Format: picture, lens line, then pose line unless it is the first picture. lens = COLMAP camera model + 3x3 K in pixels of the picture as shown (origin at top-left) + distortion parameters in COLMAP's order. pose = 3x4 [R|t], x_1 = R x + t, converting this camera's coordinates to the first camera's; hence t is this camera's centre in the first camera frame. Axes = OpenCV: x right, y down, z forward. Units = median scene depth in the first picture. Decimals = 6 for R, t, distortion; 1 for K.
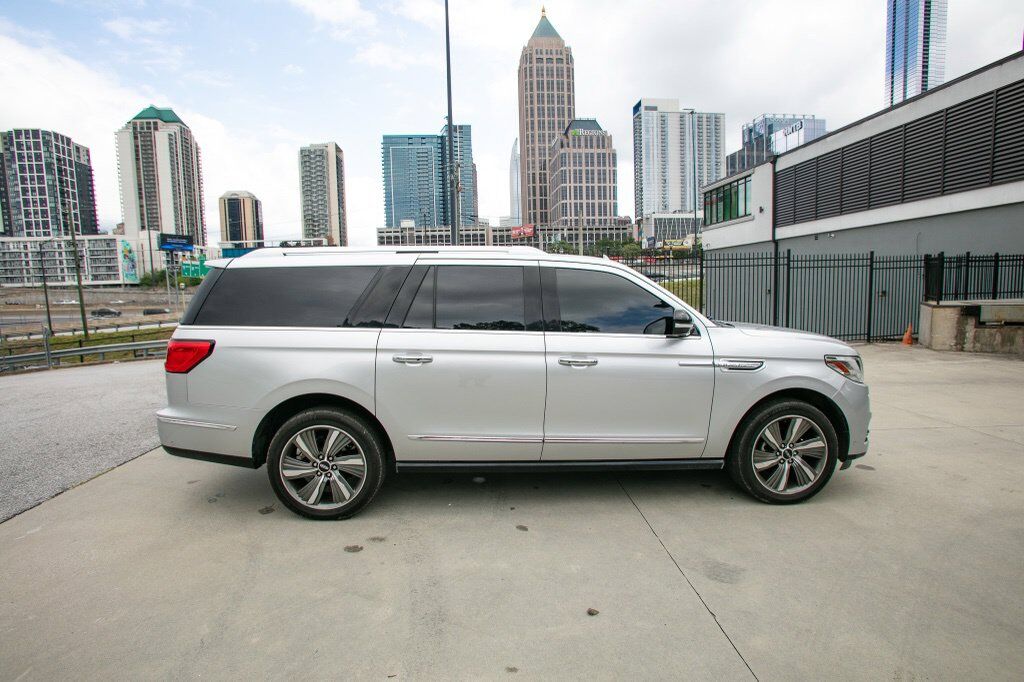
lens RADIAL K [[511.7, 0, 513.7], [0, 511.7, 337.2], [0, 0, 1]] dist [-0.080627, 0.038791]
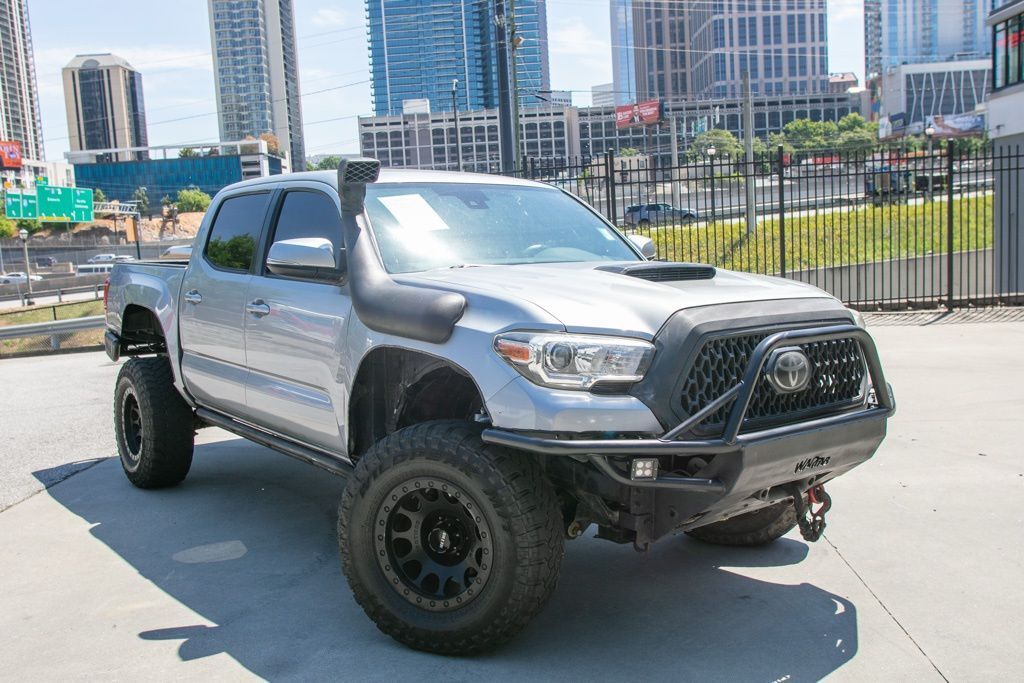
lens RADIAL K [[857.8, 0, 512.2], [0, 857.8, 341.2], [0, 0, 1]] dist [-0.038722, 0.077314]
pose [[0.994801, -0.015522, -0.100653, -0.024846], [0.018883, 0.999293, 0.032524, -0.009051], [0.100077, -0.034255, 0.994390, 0.123925]]
